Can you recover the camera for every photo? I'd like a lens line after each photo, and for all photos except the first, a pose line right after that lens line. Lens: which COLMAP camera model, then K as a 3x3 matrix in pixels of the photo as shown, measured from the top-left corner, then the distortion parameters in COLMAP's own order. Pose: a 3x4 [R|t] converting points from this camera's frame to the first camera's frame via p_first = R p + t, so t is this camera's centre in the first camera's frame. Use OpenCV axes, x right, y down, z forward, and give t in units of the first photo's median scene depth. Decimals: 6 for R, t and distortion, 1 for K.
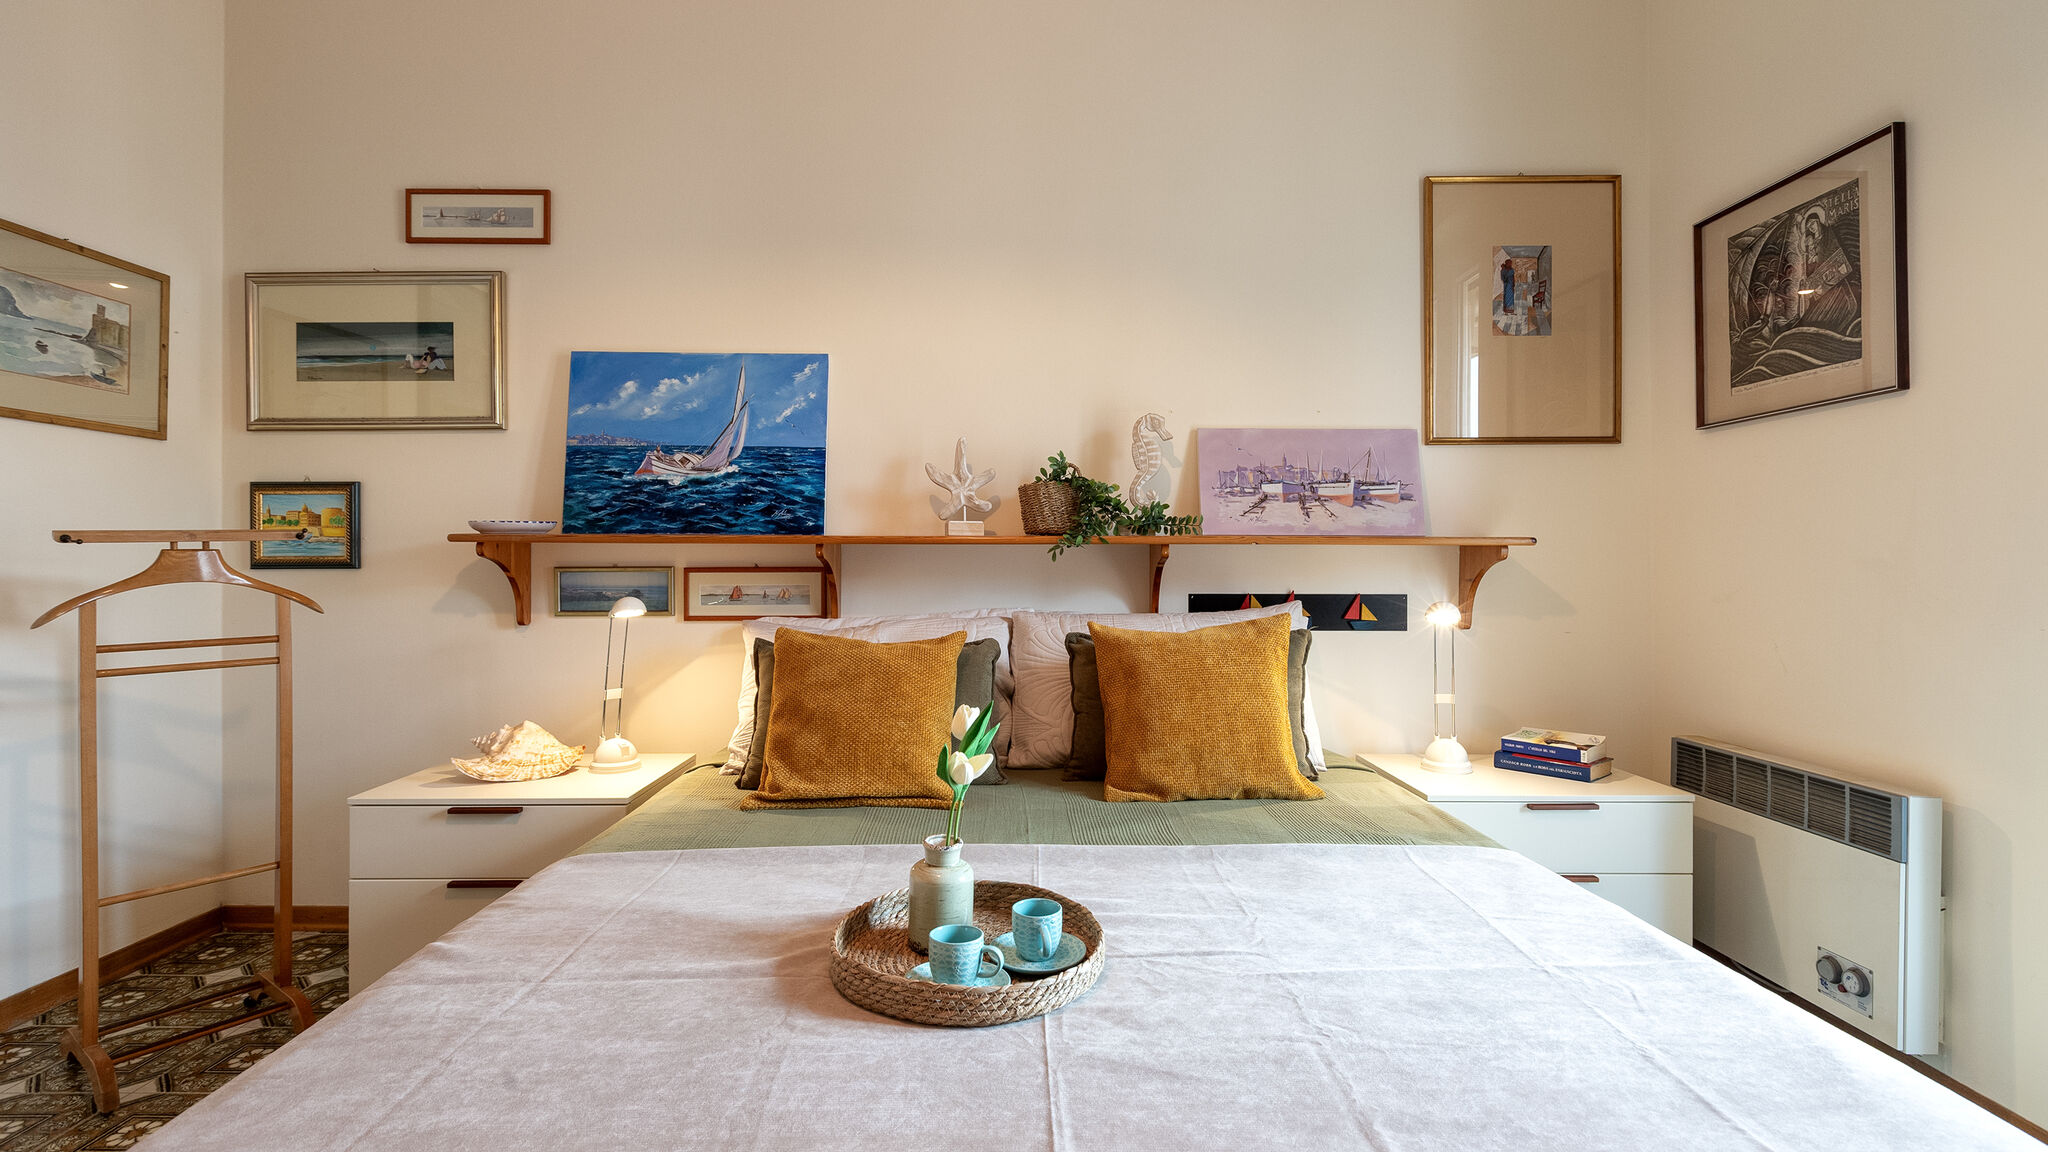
lens RADIAL K [[912.3, 0, 1020.9], [0, 912.3, 559.7], [0, 0, 1]] dist [0.003395, -0.000979]
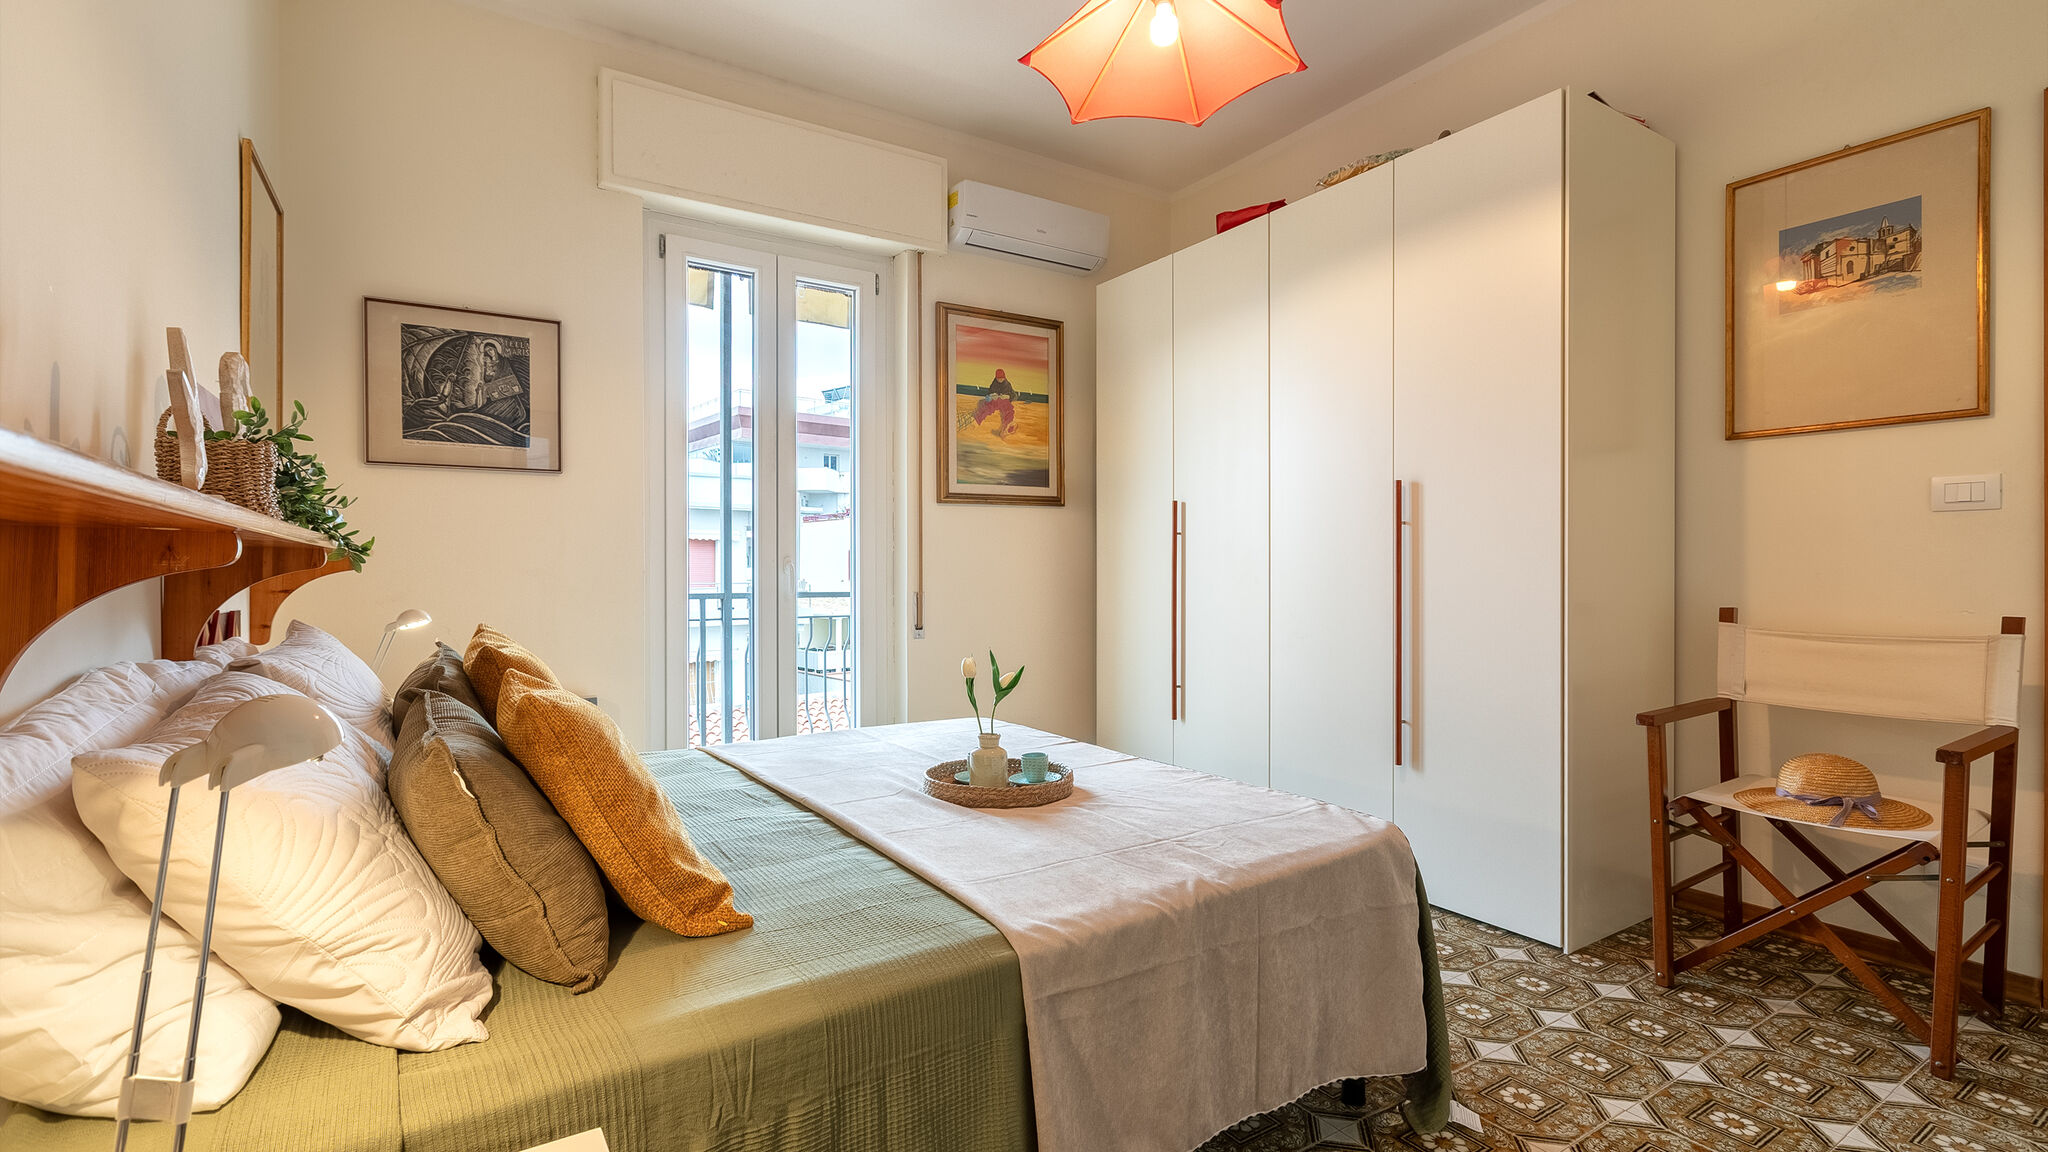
lens RADIAL K [[912.3, 0, 1026.6], [0, 912.3, 572.5], [0, 0, 1]] dist [0.003395, -0.000979]
pose [[-0.536057, 0.004756, 0.844168, -0.703949], [0.004665, 0.999986, -0.002672, 0.009138], [-0.844169, 0.002506, -0.536071, 0.836822]]
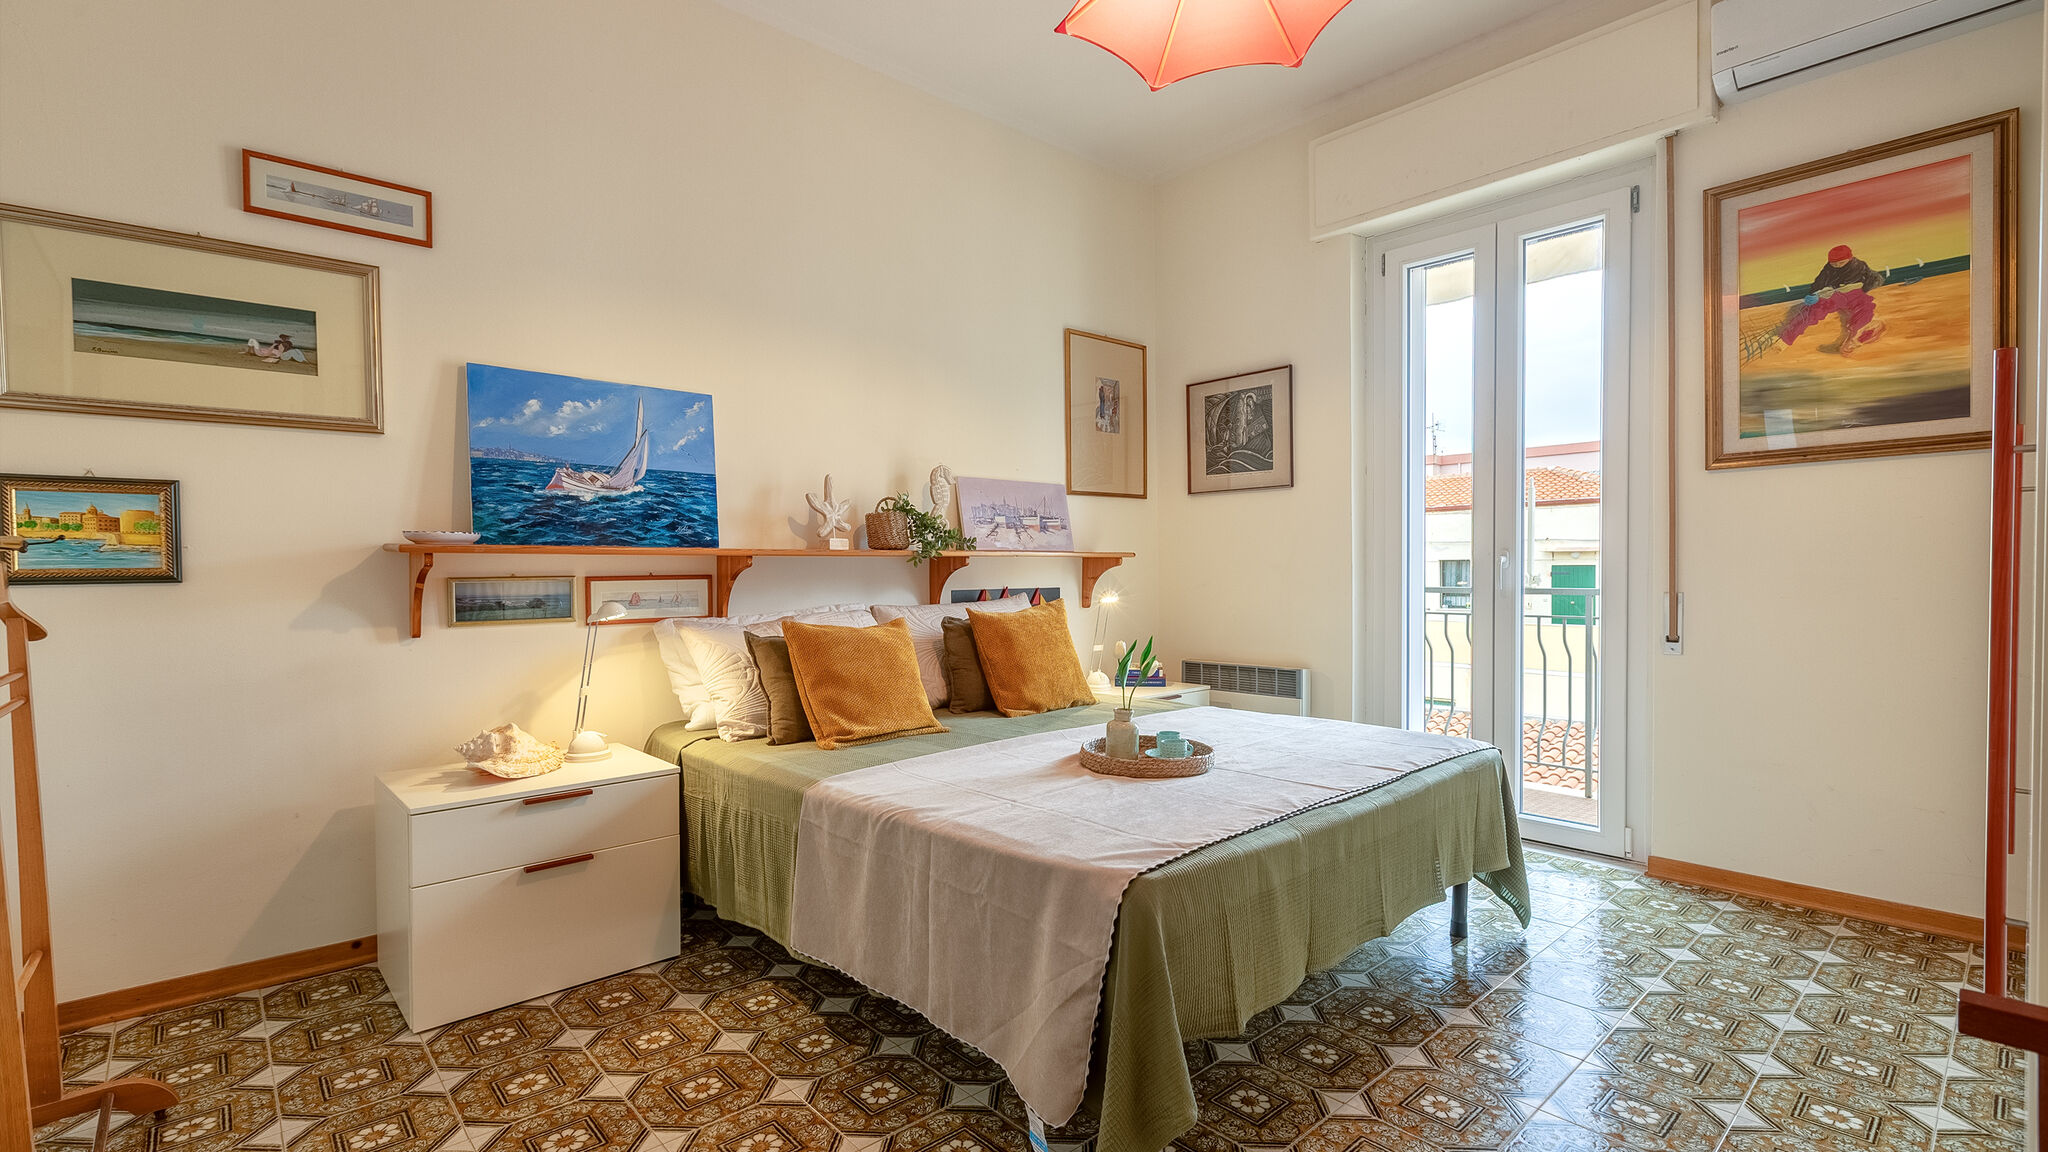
lens RADIAL K [[912.3, 0, 980.3], [0, 912.3, 585.5], [0, 0, 1]] dist [0.003395, -0.000979]
pose [[0.762675, -0.018804, 0.646508, -0.723927], [0.005767, 0.999735, 0.022274, -0.002407], [-0.646756, -0.013260, 0.762582, -0.134787]]
